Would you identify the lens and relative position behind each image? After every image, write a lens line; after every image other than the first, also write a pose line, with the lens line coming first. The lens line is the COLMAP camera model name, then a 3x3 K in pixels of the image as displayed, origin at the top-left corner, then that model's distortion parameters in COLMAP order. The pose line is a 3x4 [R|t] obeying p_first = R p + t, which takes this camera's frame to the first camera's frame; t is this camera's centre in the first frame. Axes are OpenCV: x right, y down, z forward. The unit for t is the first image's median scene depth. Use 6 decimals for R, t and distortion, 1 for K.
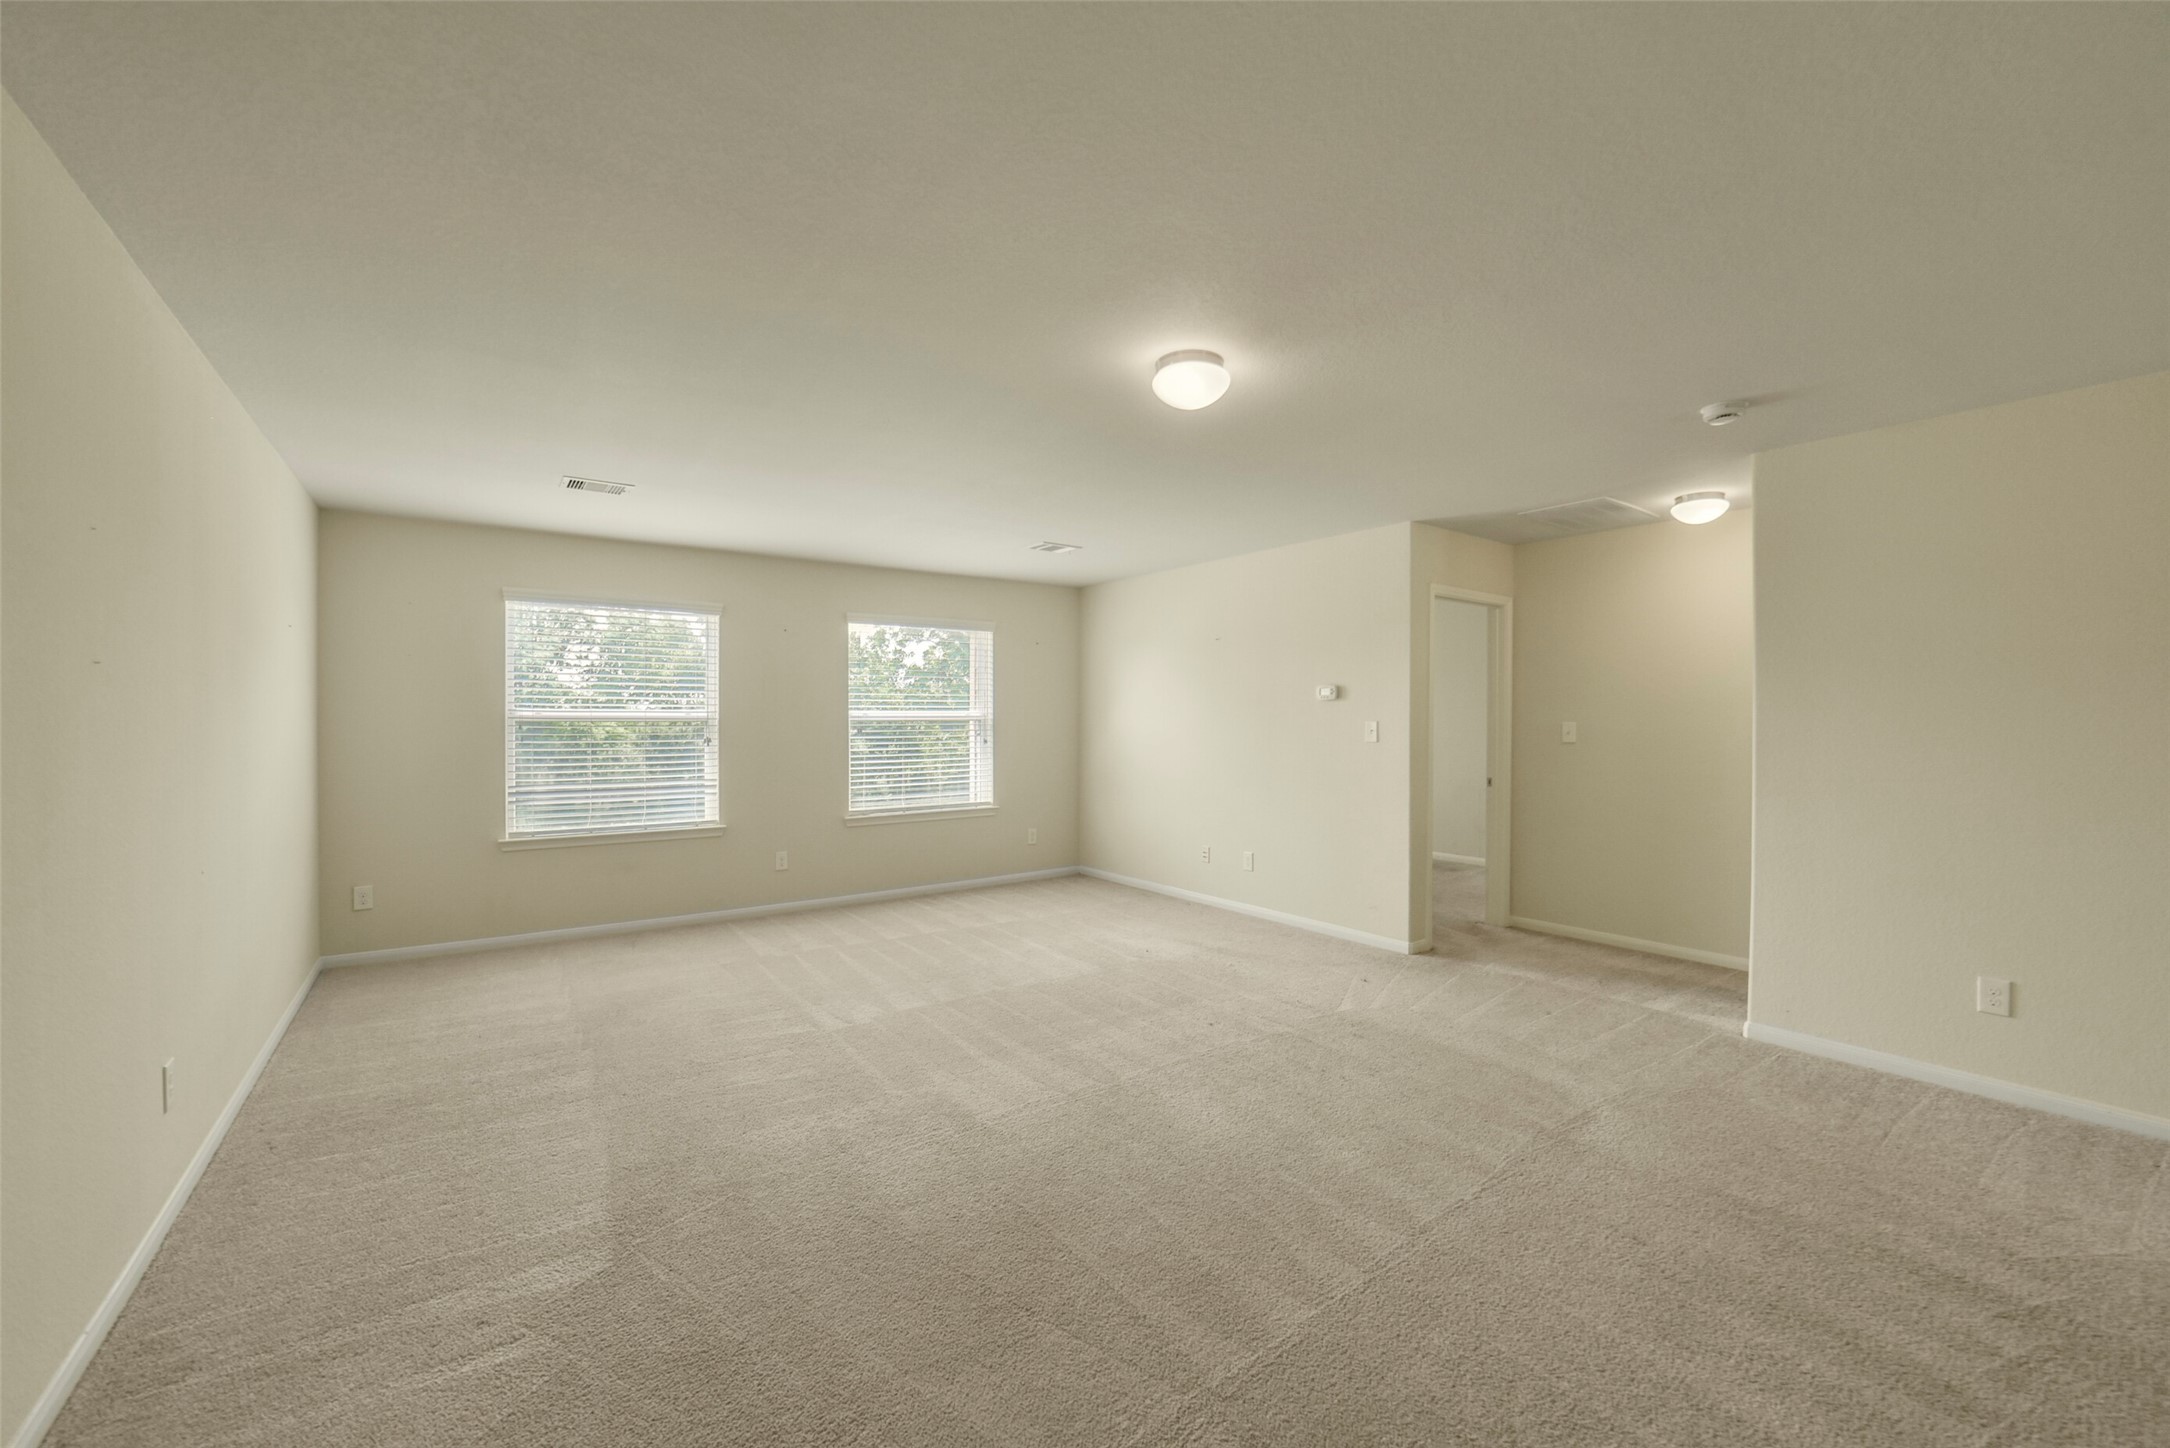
lens RADIAL K [[865.6, 0, 1095.6], [0, 865.6, 714.2], [0, 0, 1]] dist [-0.040886, 0.009861]
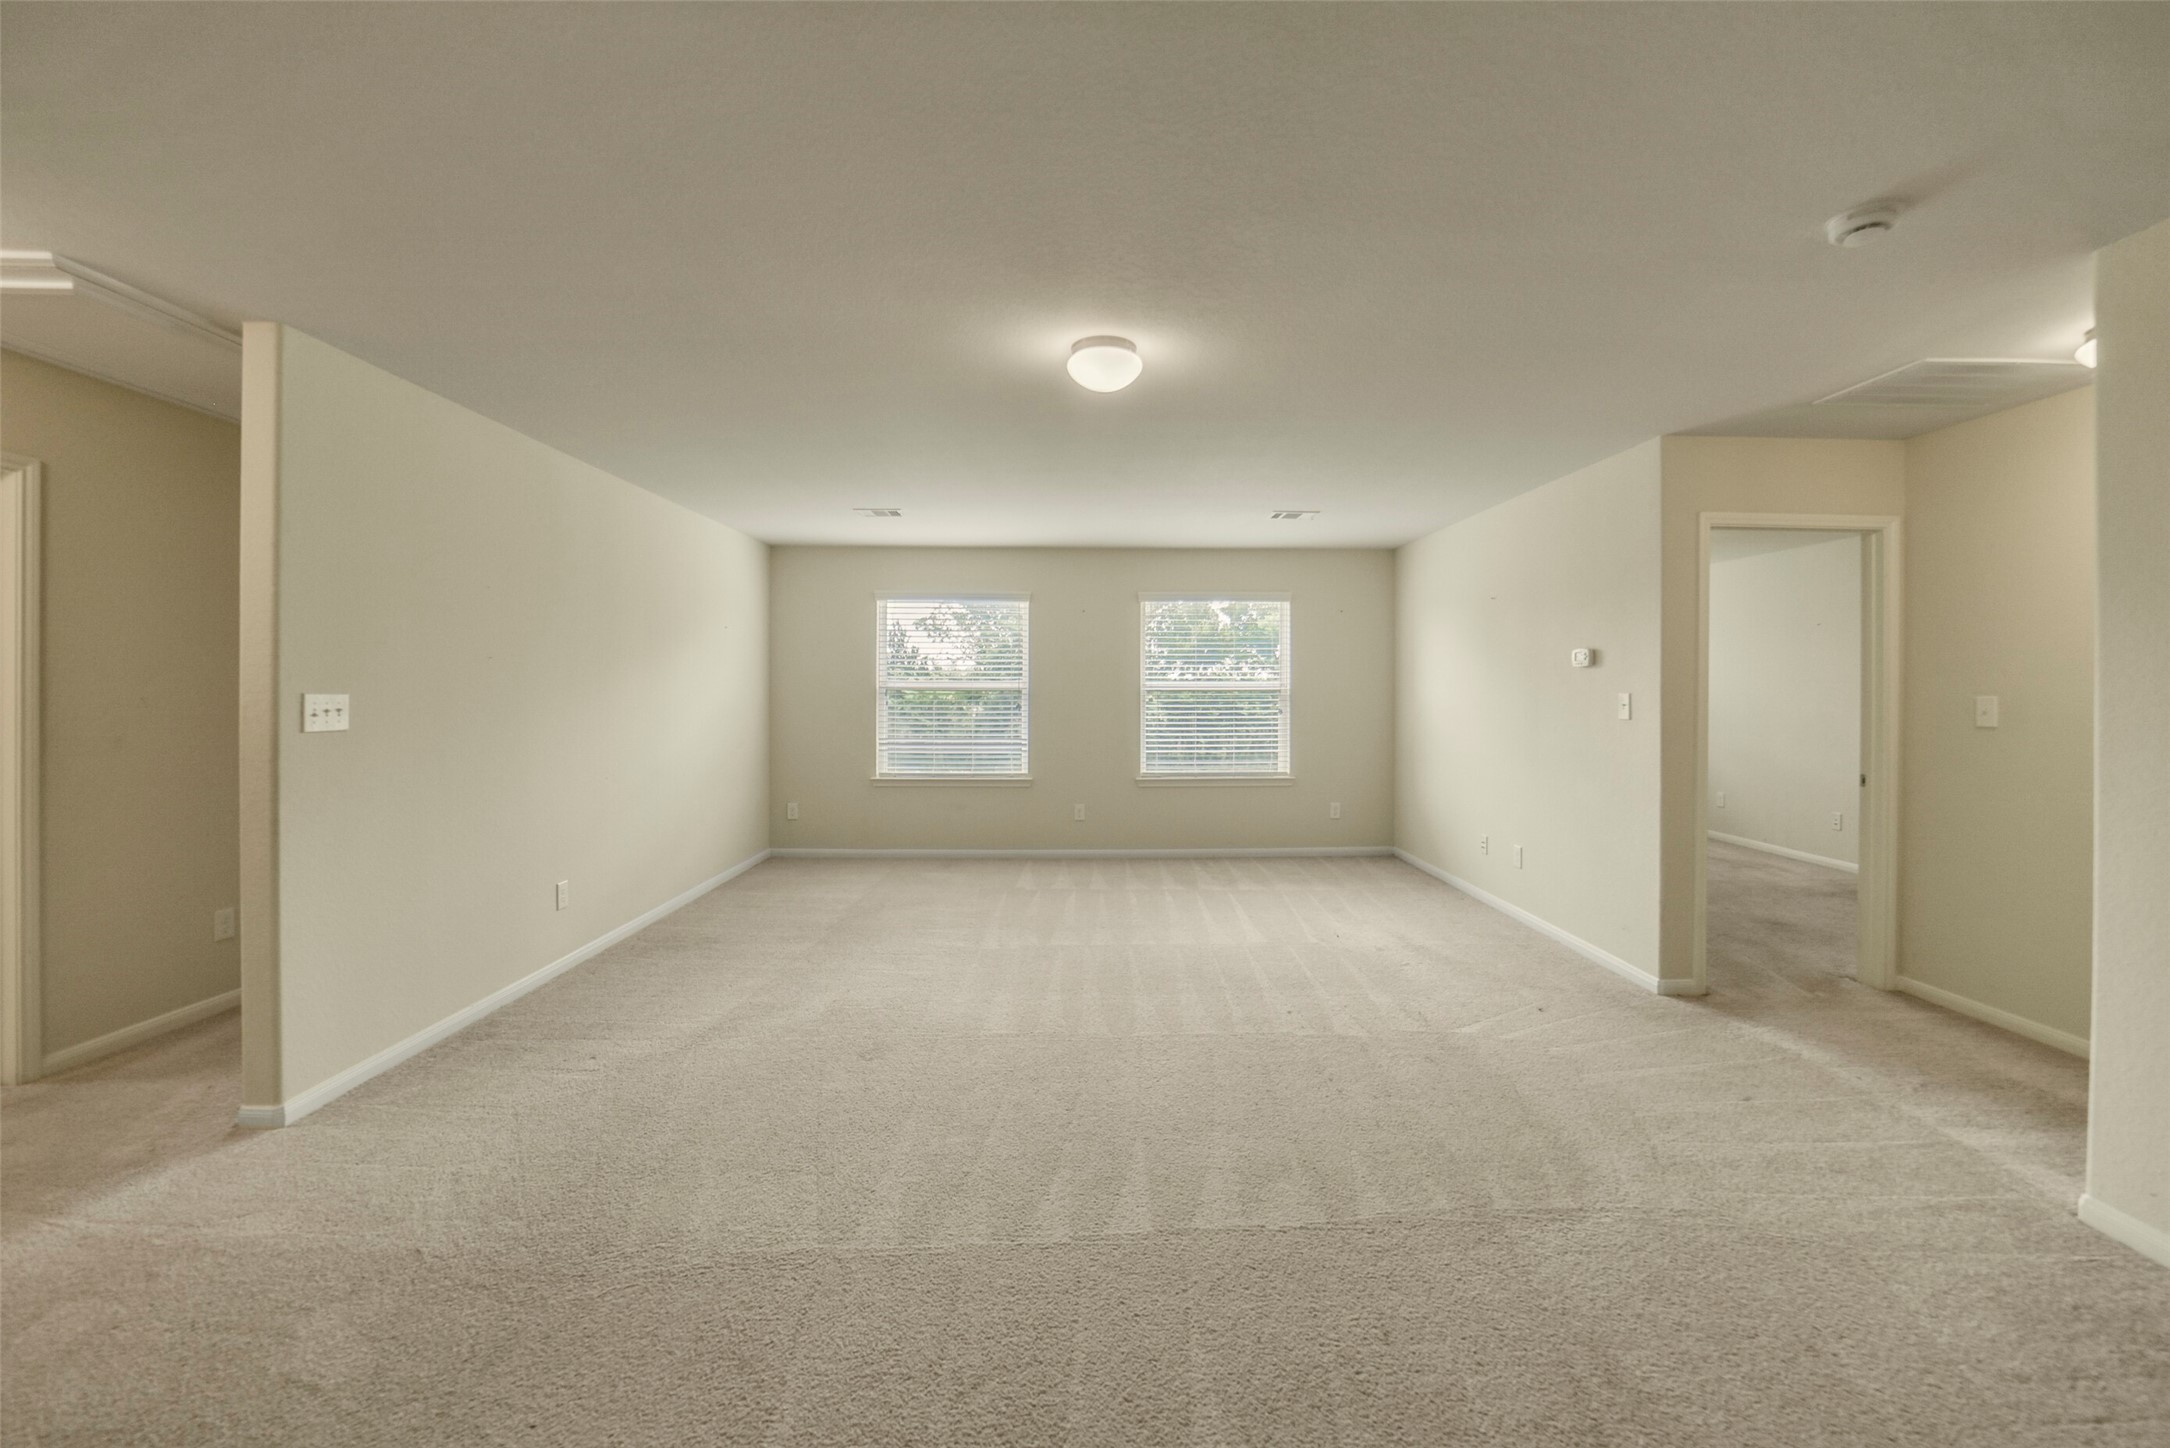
lens RADIAL K [[872.6, 0, 1100.6], [0, 872.6, 682.0], [0, 0, 1]] dist [-0.036737, 0.007888]
pose [[0.817367, -0.002195, -0.576114, 0.391730], [0.000865, 0.999996, -0.002583, -0.000625], [0.576117, 0.001613, 0.817366, 0.075570]]
